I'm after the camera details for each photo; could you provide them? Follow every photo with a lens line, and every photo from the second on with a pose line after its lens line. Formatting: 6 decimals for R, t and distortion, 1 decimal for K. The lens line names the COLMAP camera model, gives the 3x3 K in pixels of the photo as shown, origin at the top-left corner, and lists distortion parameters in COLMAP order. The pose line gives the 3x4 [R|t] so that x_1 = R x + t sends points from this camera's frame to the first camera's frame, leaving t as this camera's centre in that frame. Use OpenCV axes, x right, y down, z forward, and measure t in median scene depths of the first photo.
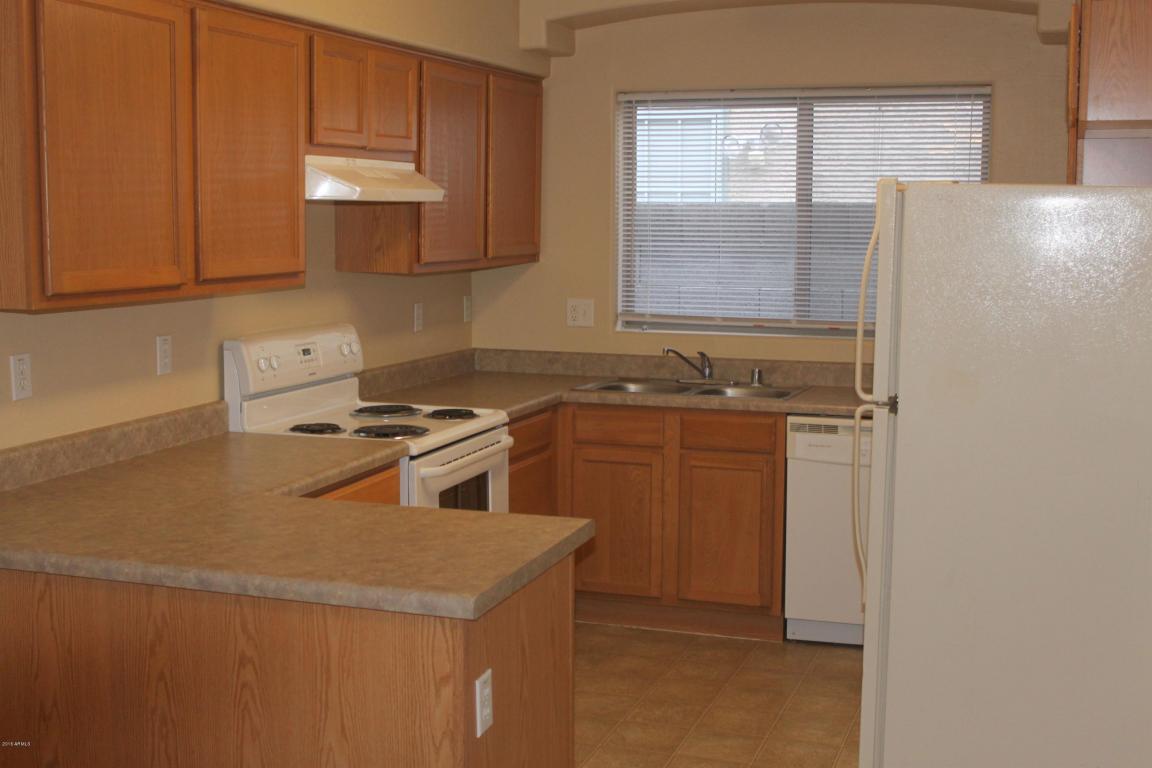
lens RADIAL K [[1515.4, 0, 574.5], [0, 1515.4, 388.1], [0, 0, 1]] dist [-0.046377, 0.000000]
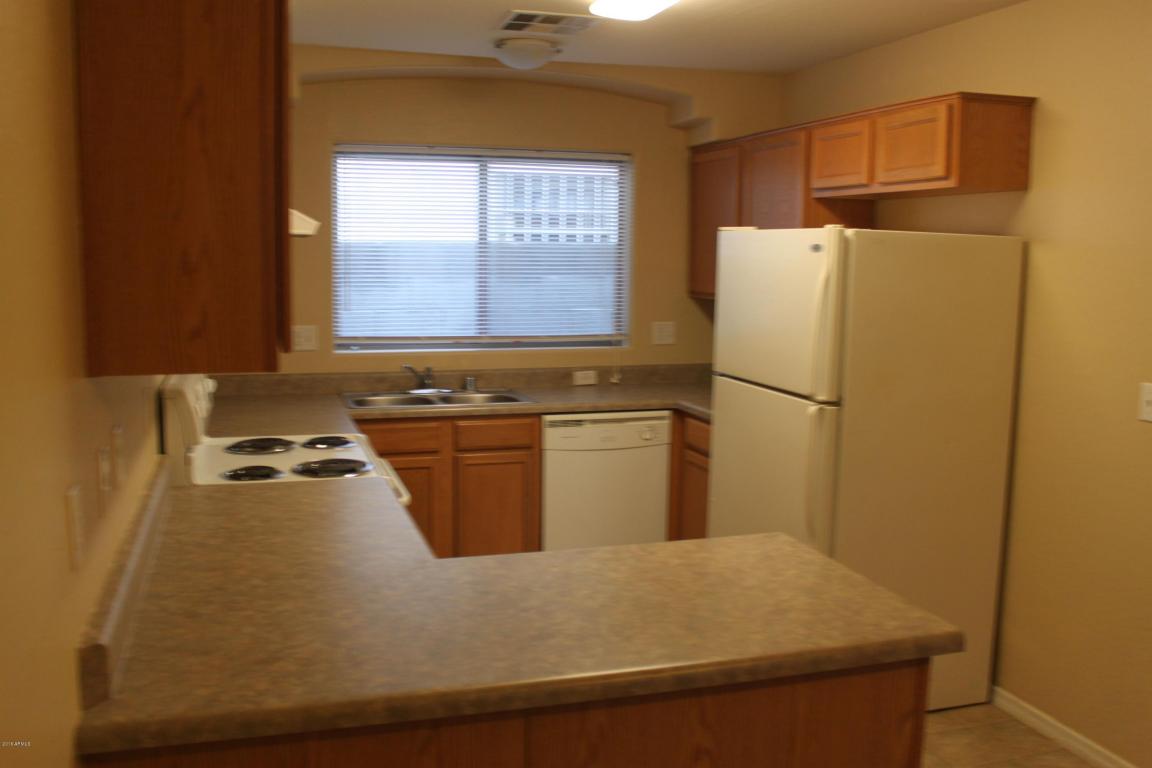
lens RADIAL K [[1060.9, 0, 575.6], [0, 1060.9, 381.5], [0, 0, 1]] dist [-0.022638, 0.000000]
pose [[0.816020, -0.068261, 0.573979, -0.360358], [0.063424, 0.997581, 0.028468, -0.034669], [-0.574534, 0.013173, 0.818375, 0.309343]]
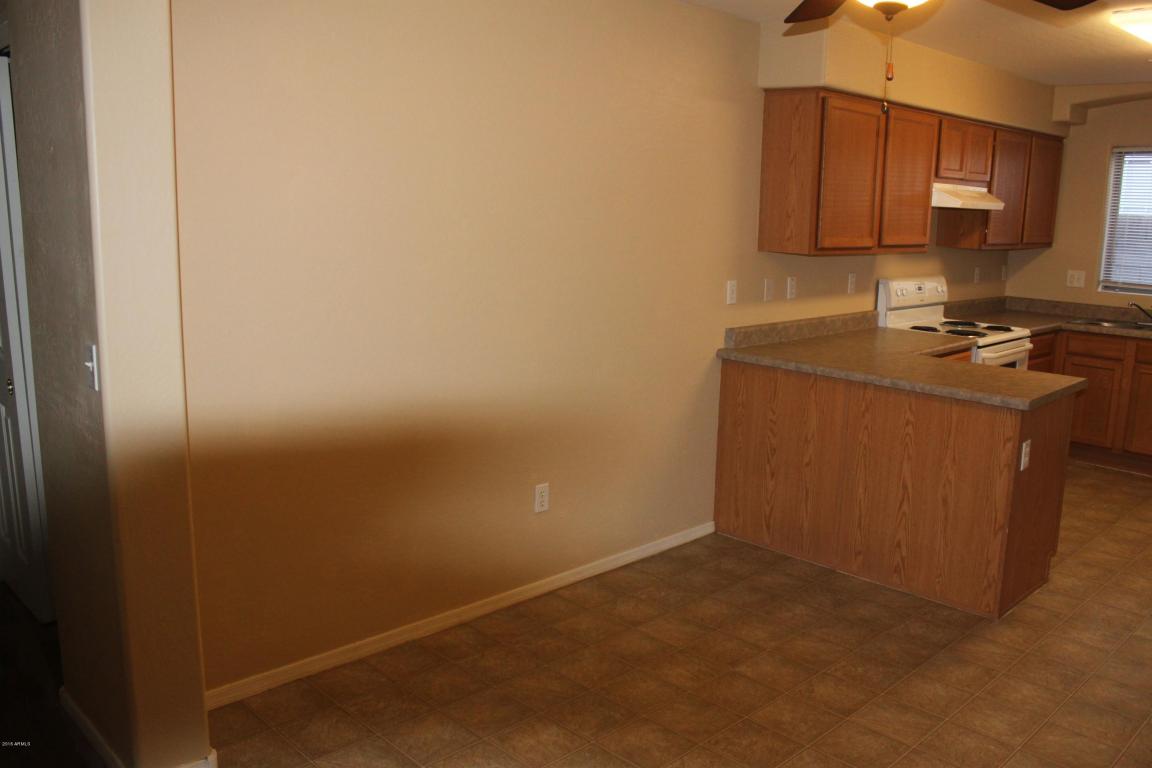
lens RADIAL K [[992.7, 0, 570.3], [0, 992.7, 375.0], [0, 0, 1]] dist [-0.129395, 0.104098]
pose [[0.895873, 0.095511, -0.433922, -0.030484], [-0.073344, 0.995014, 0.067588, 0.031798], [0.438214, -0.028725, 0.898412, -0.265143]]
